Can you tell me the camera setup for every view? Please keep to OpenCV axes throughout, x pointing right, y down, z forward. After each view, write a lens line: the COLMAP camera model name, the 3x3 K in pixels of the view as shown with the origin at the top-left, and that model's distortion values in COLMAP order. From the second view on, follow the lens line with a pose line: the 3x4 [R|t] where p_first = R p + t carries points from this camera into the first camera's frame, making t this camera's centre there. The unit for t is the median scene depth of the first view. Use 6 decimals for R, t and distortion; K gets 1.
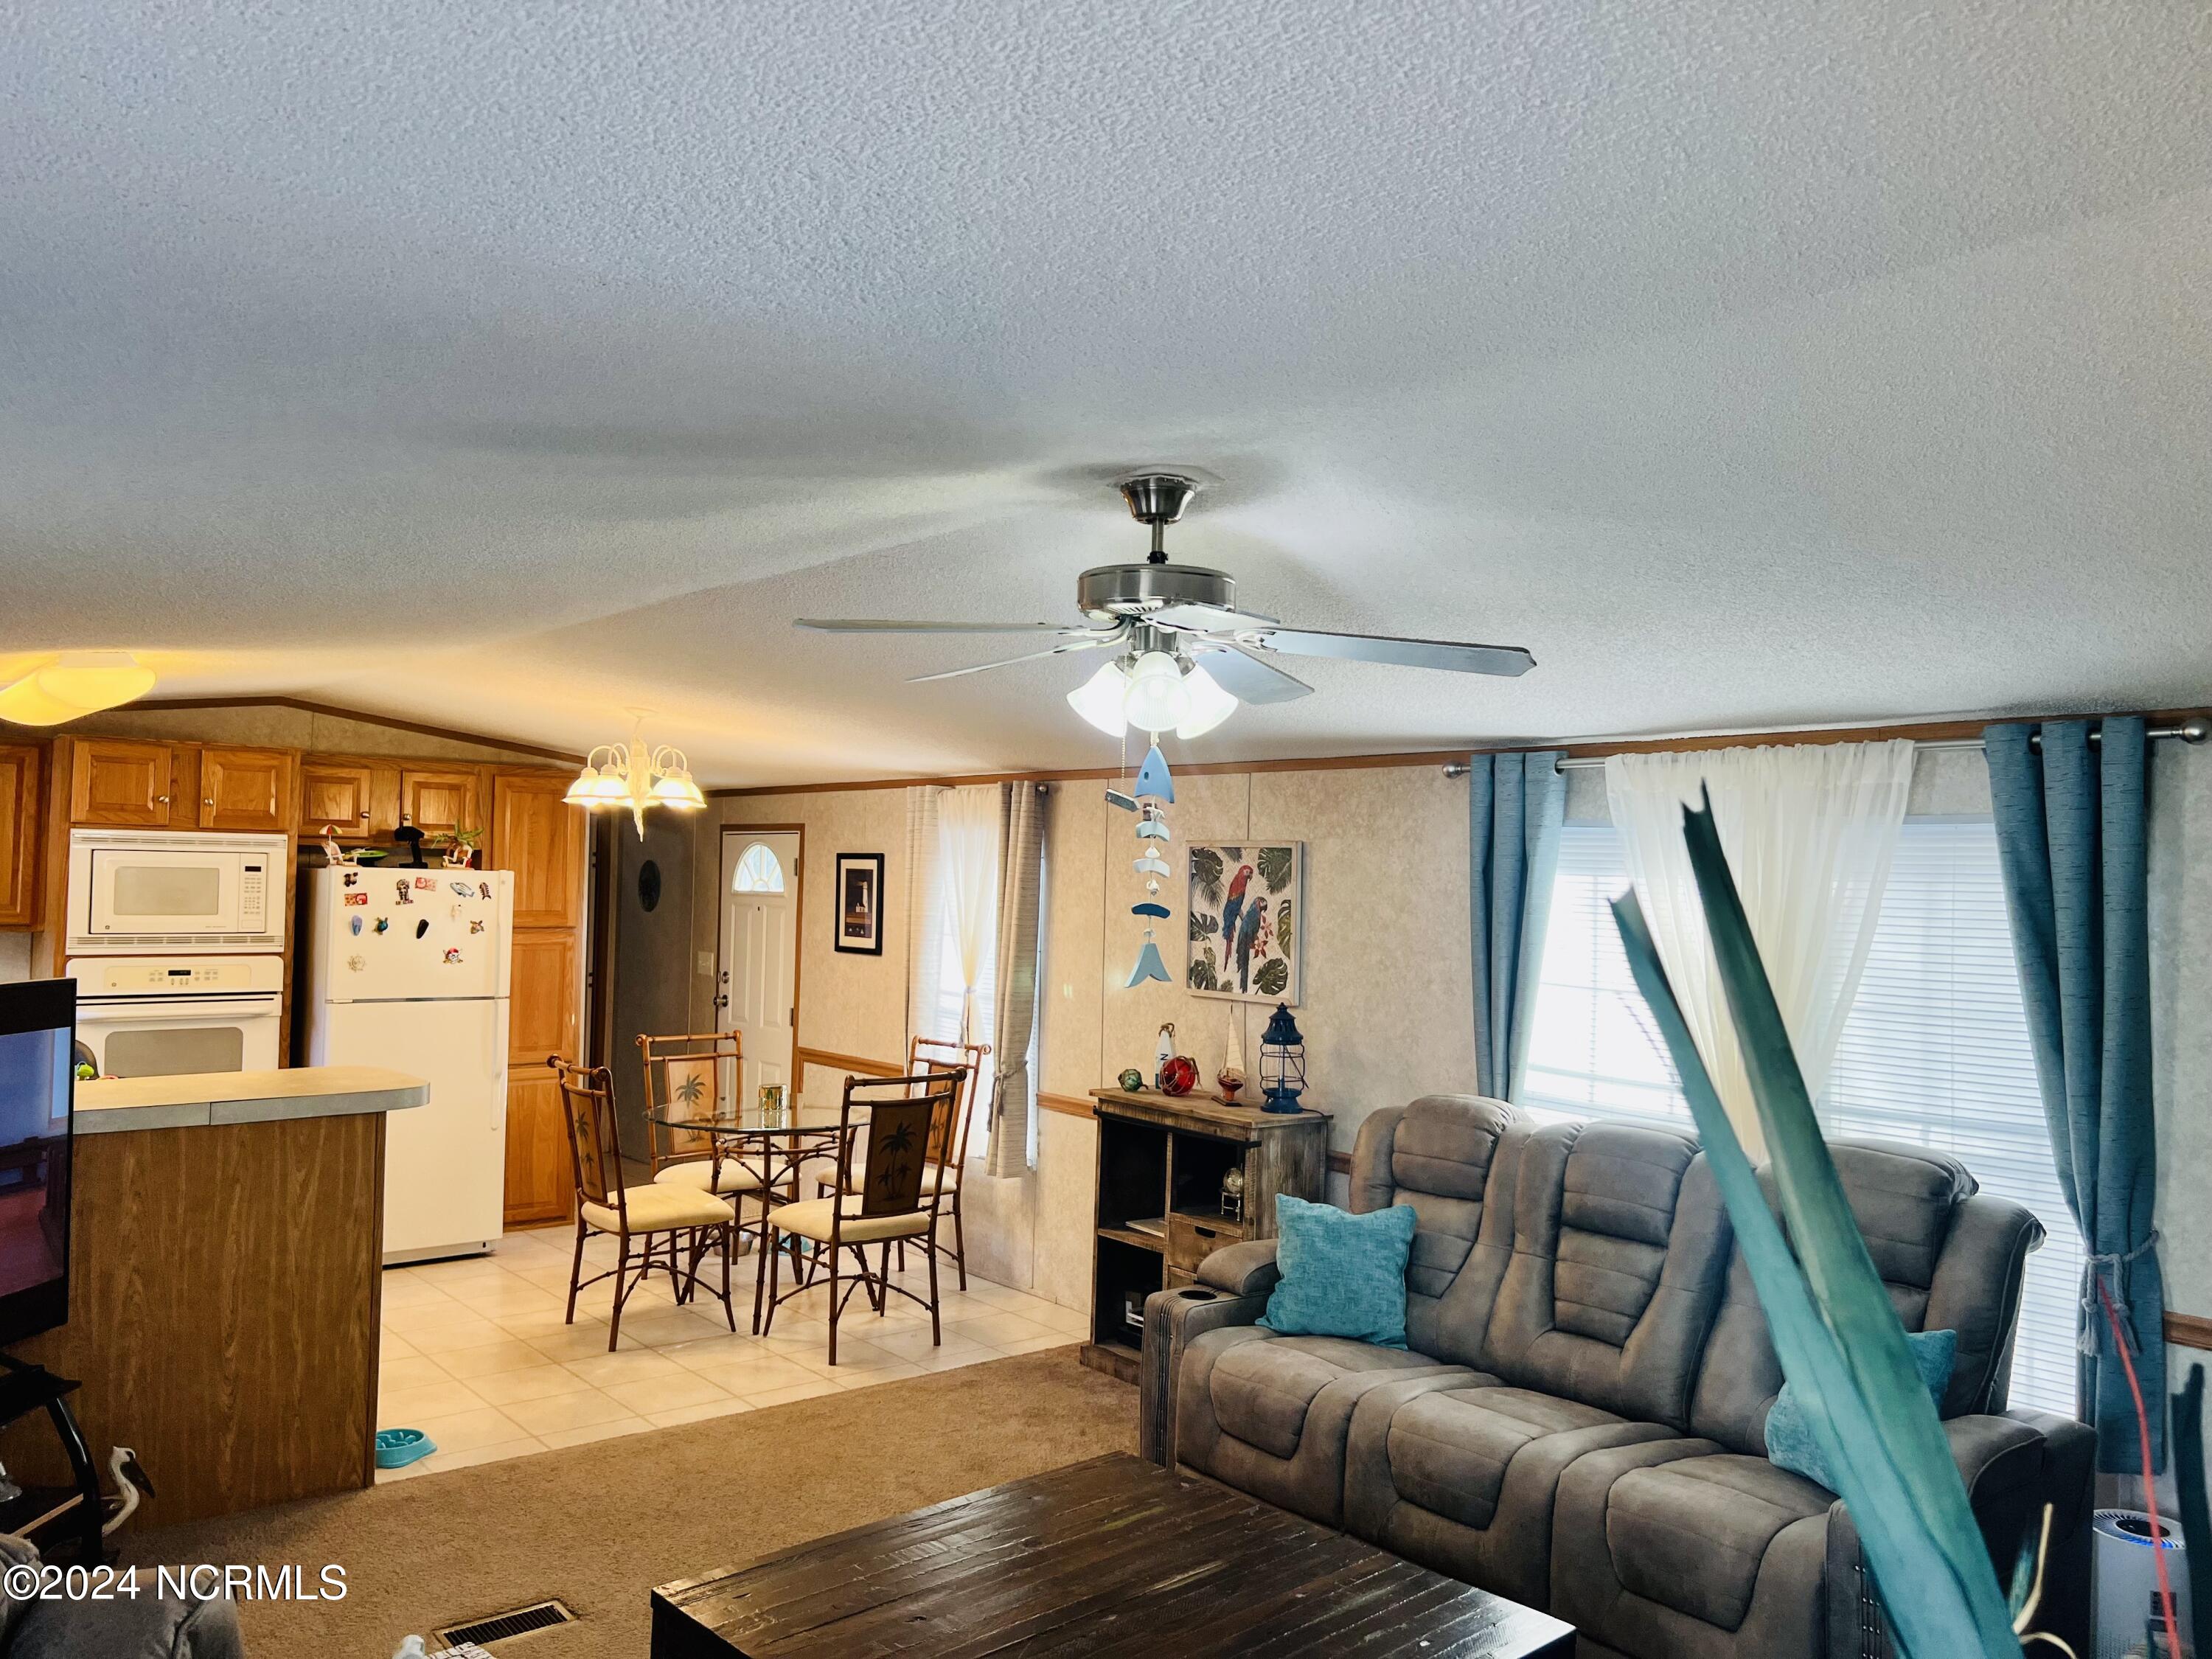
lens RADIAL K [[1675.7, 0, 1114.5], [0, 1675.7, 833.7], [0, 0, 1]] dist [0.055724, -0.075961]
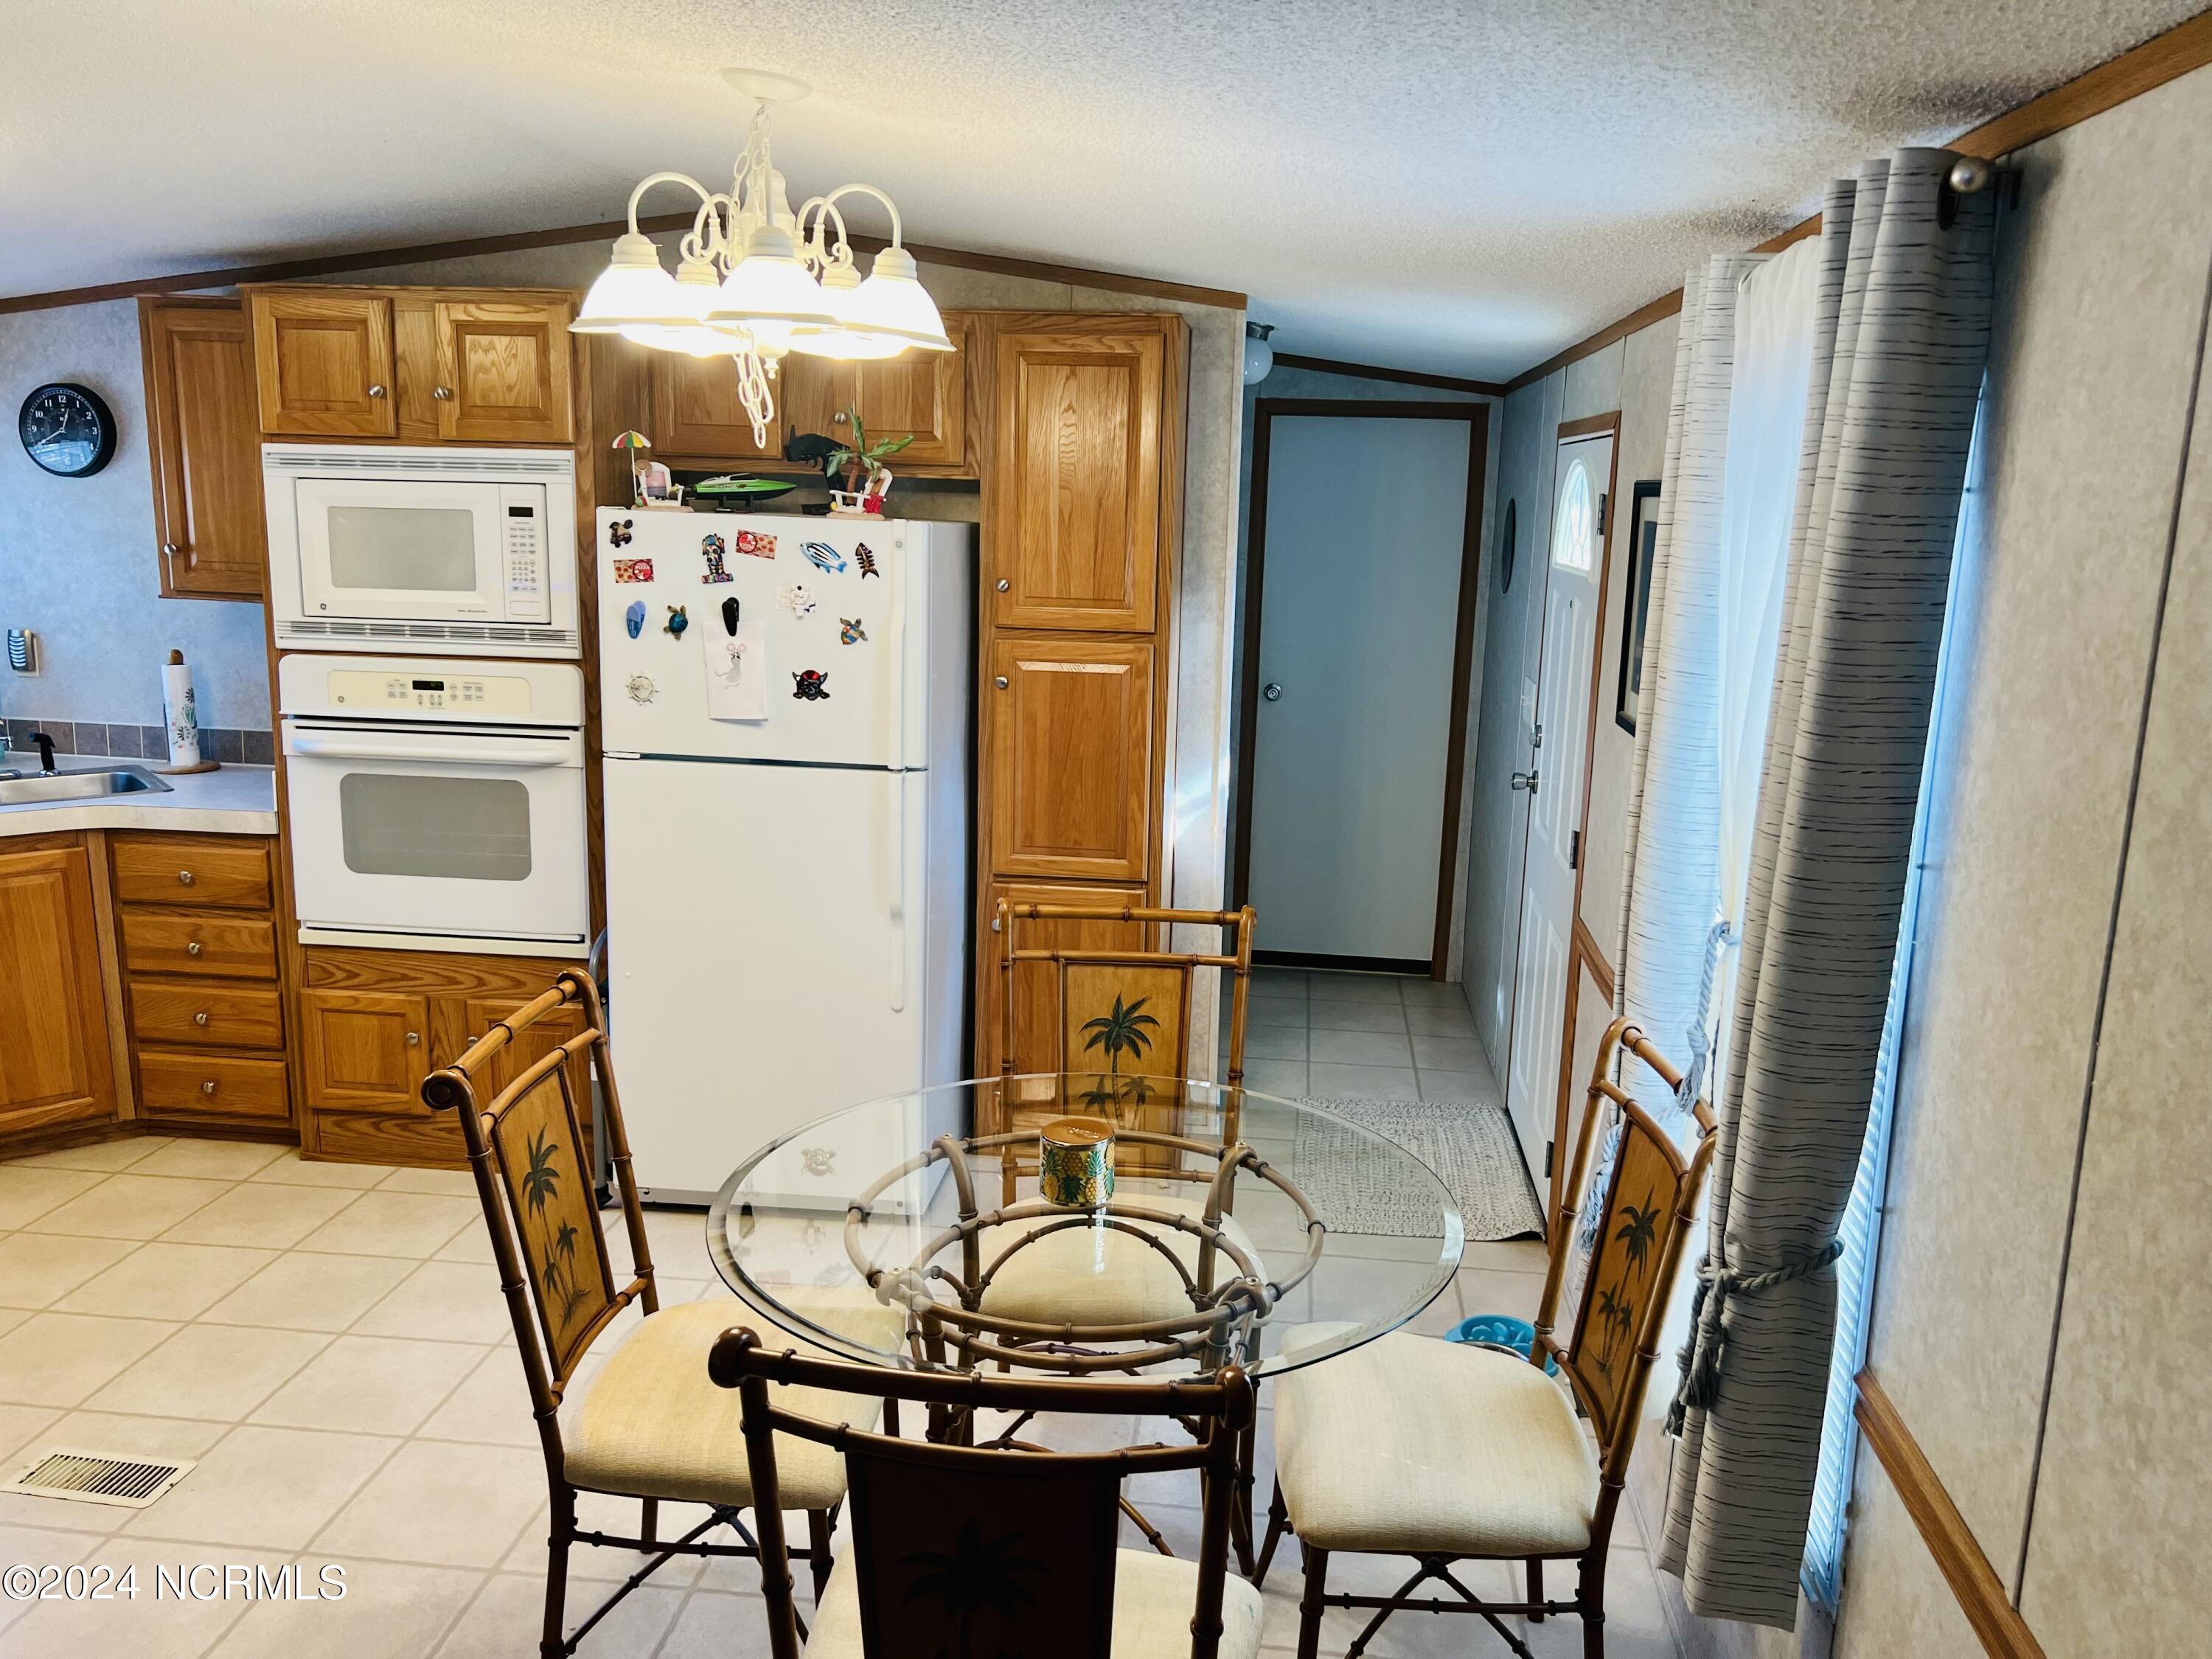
lens RADIAL K [[1675.7, 0, 1114.5], [0, 1675.7, 833.7], [0, 0, 1]] dist [0.055724, -0.075961]
pose [[0.706716, 0.138327, -0.693843, 0.046206], [0.009193, 0.978822, 0.204505, 0.012454], [0.707437, -0.150906, 0.690478, 0.729191]]
